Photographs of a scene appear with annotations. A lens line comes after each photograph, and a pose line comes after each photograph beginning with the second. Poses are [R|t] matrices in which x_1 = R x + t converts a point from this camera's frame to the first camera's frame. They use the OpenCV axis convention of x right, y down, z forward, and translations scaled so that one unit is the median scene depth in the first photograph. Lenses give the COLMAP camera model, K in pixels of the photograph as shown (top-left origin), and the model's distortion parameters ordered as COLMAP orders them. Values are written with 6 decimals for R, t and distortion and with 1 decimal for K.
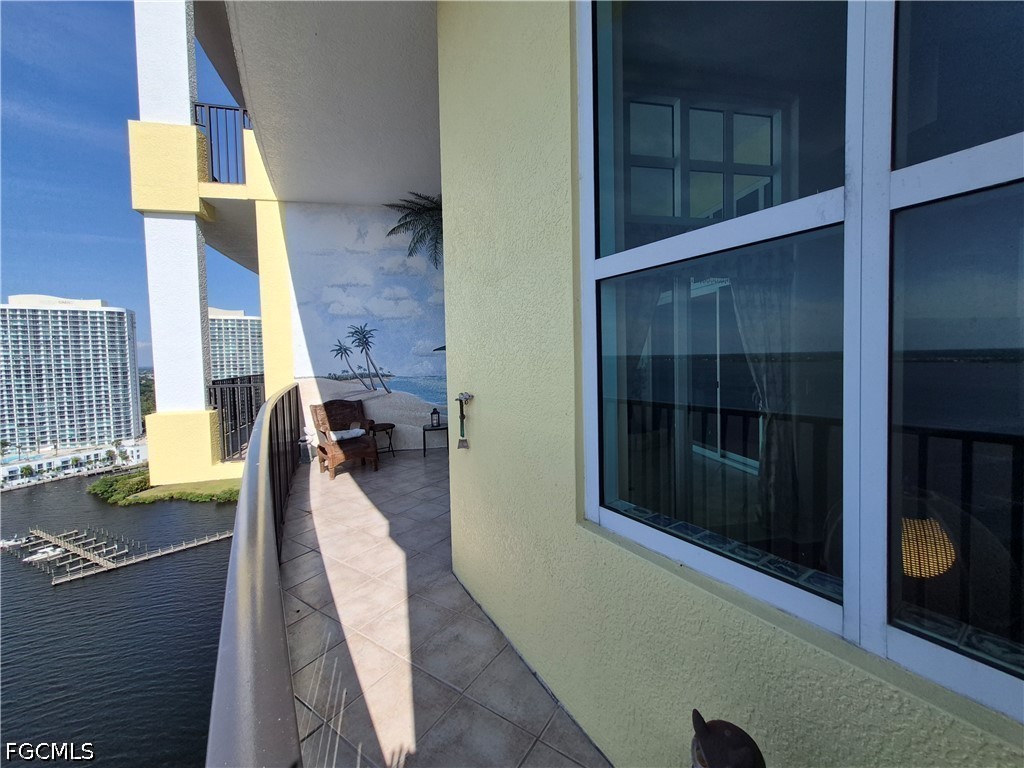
lens RADIAL K [[399.6, 0, 529.1], [0, 399.6, 370.8], [0, 0, 1]] dist [0.010997, -0.004461]
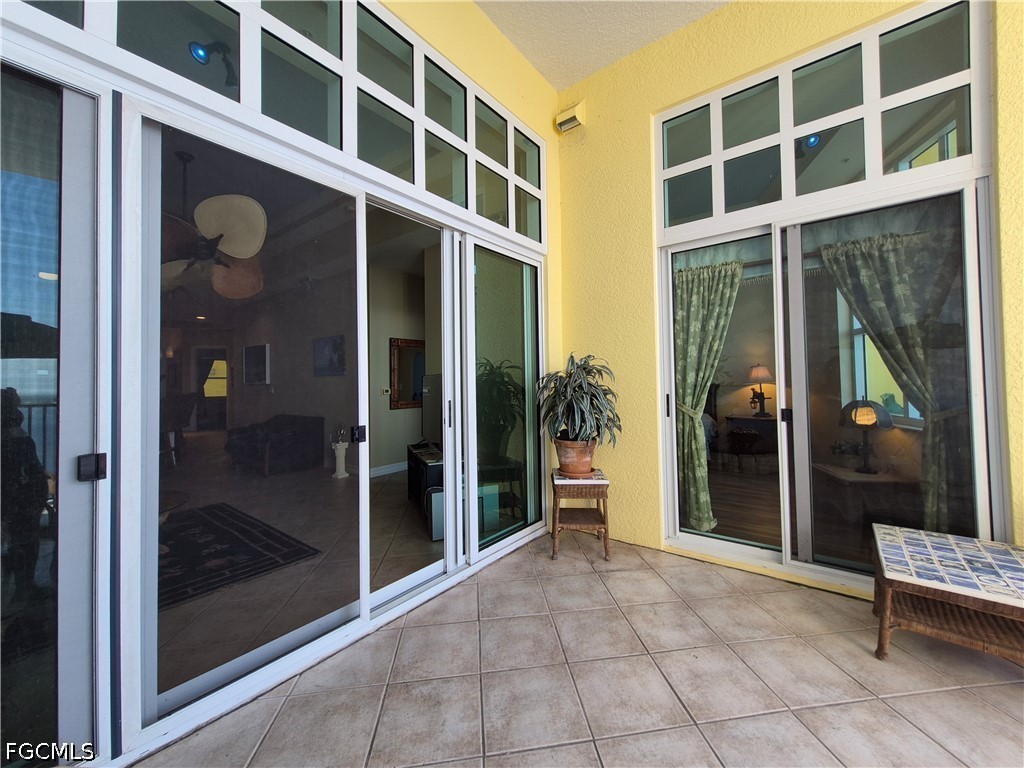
lens RADIAL K [[400.2, 0, 529.4], [0, 400.2, 371.5], [0, 0, 1]] dist [0.001346, 0.003409]
pose [[-0.668519, 0.056683, 0.741532, 0.060080], [0.065067, 0.997726, -0.017605, -0.007999], [-0.740844, 0.036480, -0.670686, 0.948060]]
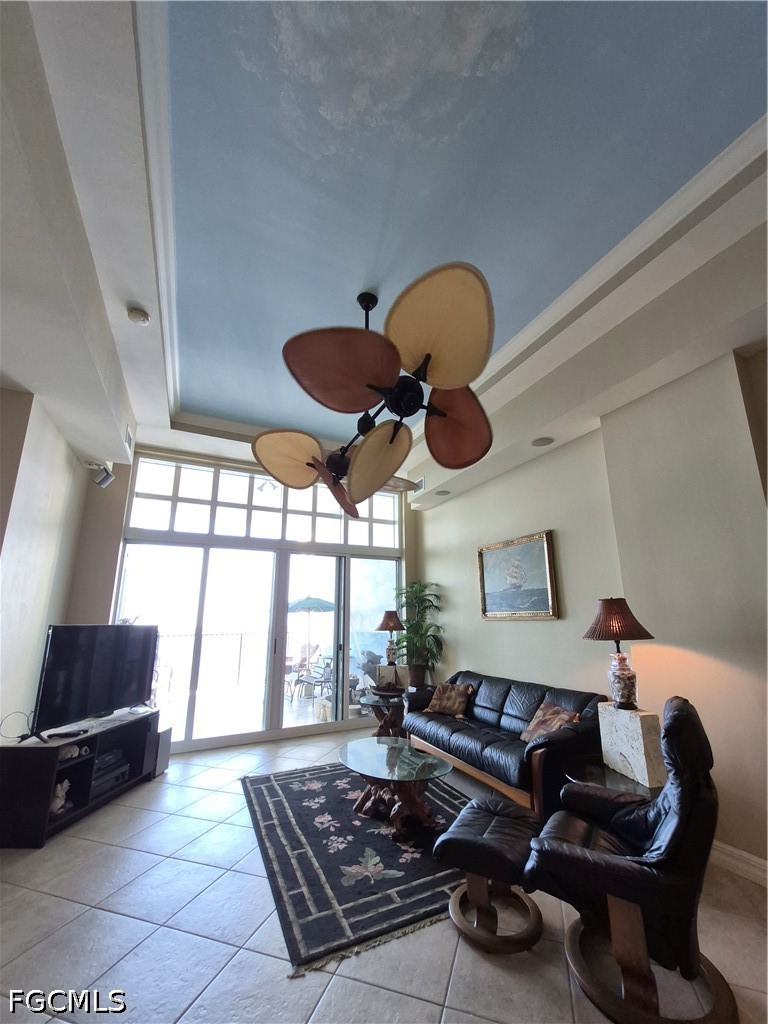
lens RADIAL K [[399.6, 0, 396.7], [0, 399.6, 531.1], [0, 0, 1]] dist [0.010997, -0.004461]
pose [[0.264442, -0.191034, -0.945292, 1.252151], [-0.034022, 0.977727, -0.207106, -0.047452], [0.963801, 0.086928, 0.252052, 0.856011]]
